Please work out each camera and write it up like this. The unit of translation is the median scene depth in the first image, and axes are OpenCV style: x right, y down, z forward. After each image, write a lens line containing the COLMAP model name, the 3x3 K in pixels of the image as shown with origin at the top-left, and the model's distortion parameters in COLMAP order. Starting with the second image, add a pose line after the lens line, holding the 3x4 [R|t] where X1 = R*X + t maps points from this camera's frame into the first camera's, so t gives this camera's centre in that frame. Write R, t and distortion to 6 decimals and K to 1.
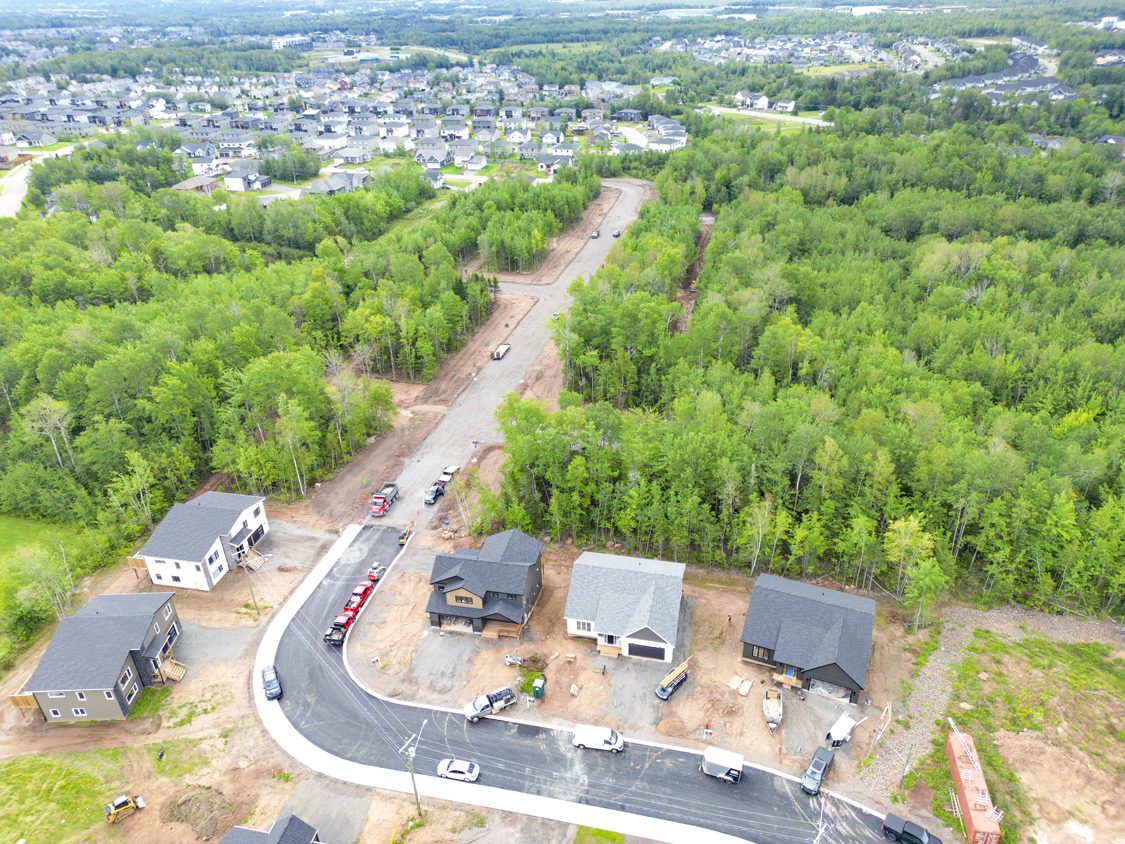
lens RADIAL K [[783.4, 0, 562.5], [0, 783.4, 422.0], [0, 0, 1]] dist [0.065512, -0.055368]
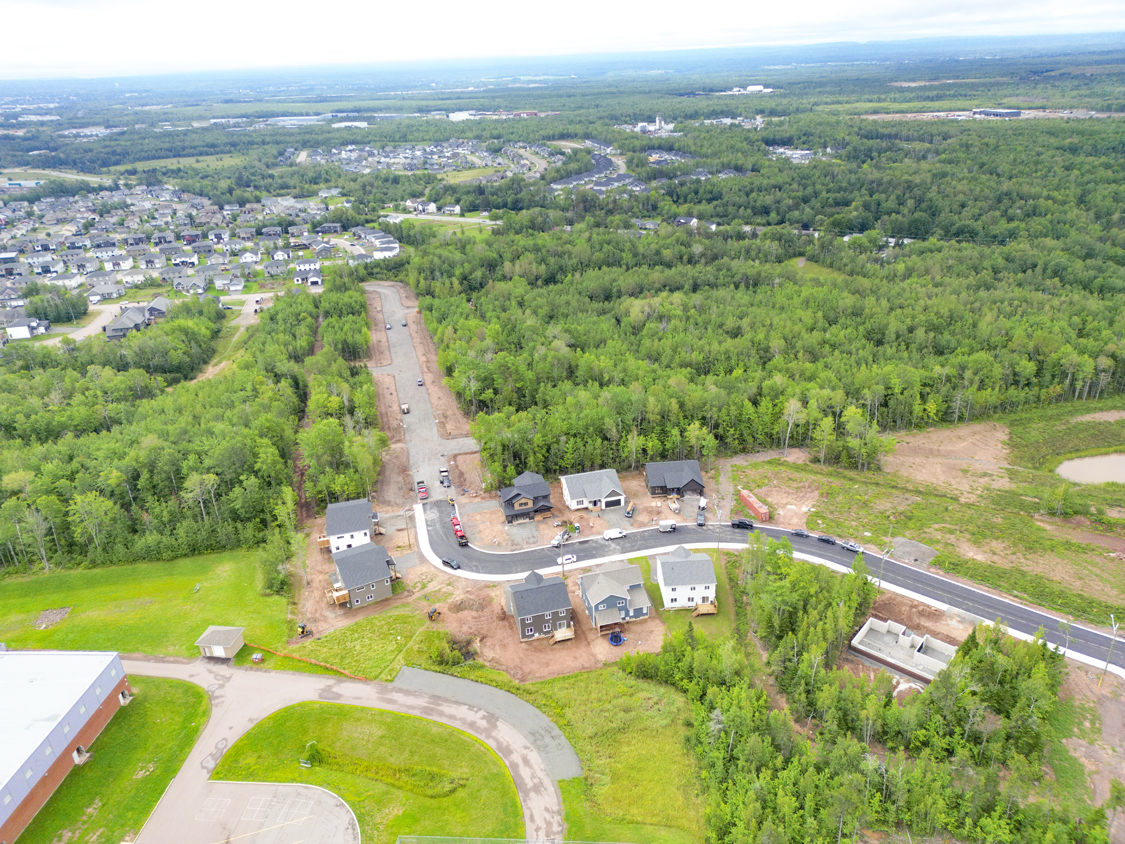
lens RADIAL K [[783.4, 0, 562.5], [0, 783.4, 422.0], [0, 0, 1]] dist [0.065512, -0.055368]
pose [[0.891056, -0.195743, 0.409517, -0.277263], [0.234876, 0.970889, -0.046988, 0.048007], [-0.388398, 0.138054, 0.911092, -0.299380]]
